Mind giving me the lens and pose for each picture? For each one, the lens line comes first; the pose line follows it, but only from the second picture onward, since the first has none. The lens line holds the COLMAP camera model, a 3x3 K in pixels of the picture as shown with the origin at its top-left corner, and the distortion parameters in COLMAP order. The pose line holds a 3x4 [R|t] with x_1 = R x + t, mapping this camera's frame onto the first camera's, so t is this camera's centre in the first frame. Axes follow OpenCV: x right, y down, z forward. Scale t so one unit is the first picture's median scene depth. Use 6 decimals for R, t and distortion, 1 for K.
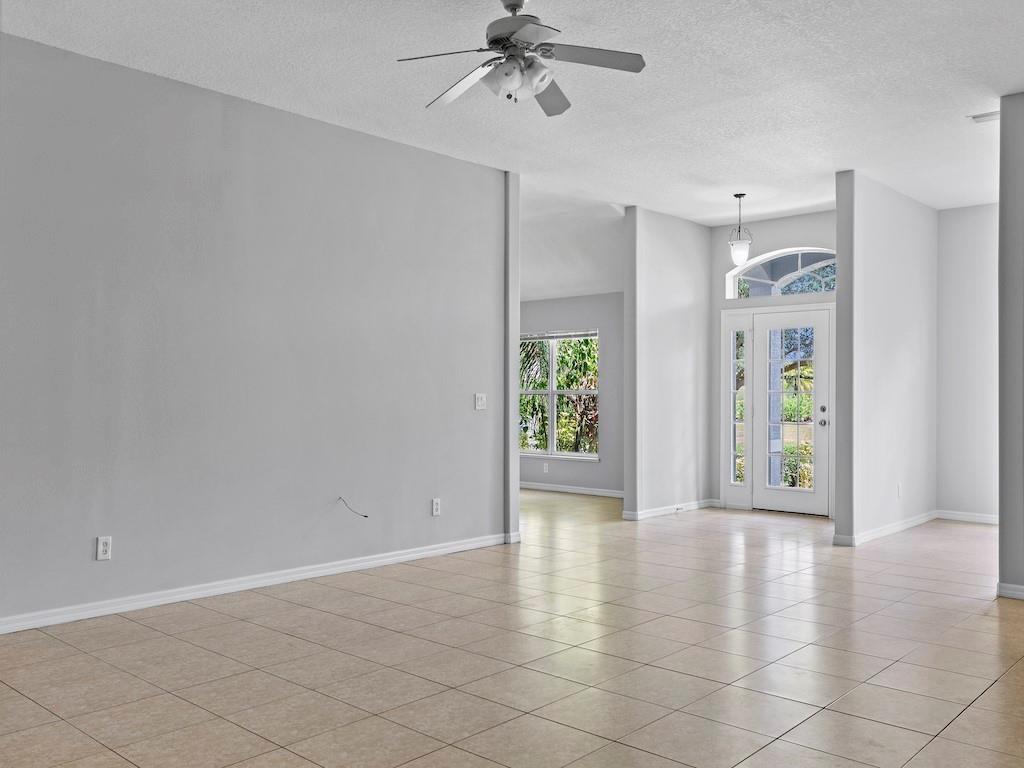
lens RADIAL K [[884.9, 0, 510.7], [0, 884.9, 388.4], [0, 0, 1]] dist [0.004802, 0.002500]
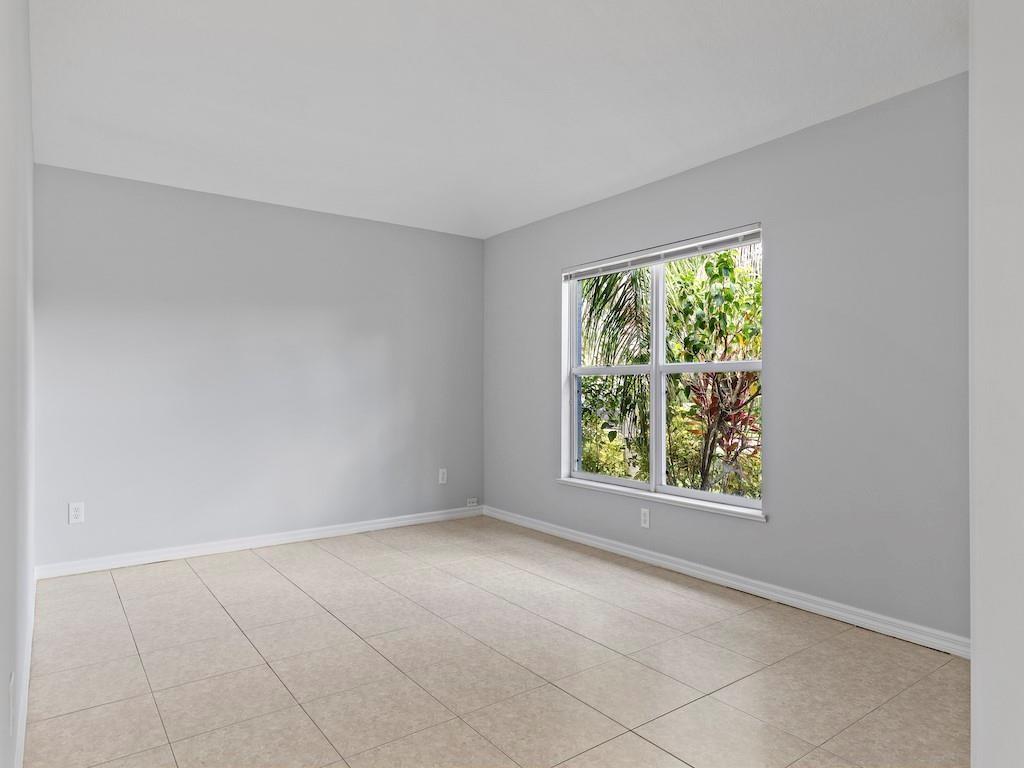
lens RADIAL K [[629.3, 0, 516.7], [0, 629.3, 384.9], [0, 0, 1]] dist [0.013910, -0.000637]
pose [[0.983876, -0.001764, -0.178844, 0.030700], [0.002359, 0.999992, 0.003116, 0.011772], [0.178838, -0.003487, 0.983872, 0.601272]]
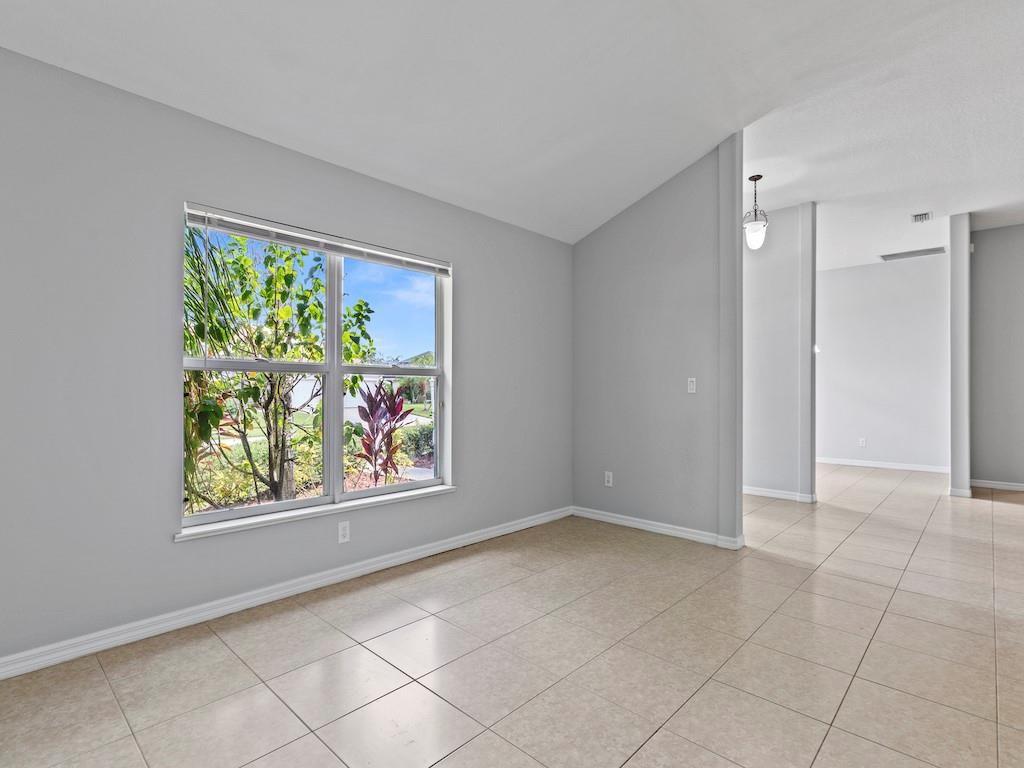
lens RADIAL K [[498.1, 0, 517.9], [0, 498.1, 389.6], [0, 0, 1]] dist [0.000626, -0.000131]
pose [[0.000512, 0.005238, 0.999986, -0.205777], [-0.014916, 0.999875, -0.005230, 0.014942], [-0.999889, -0.014913, 0.000590, 0.862264]]
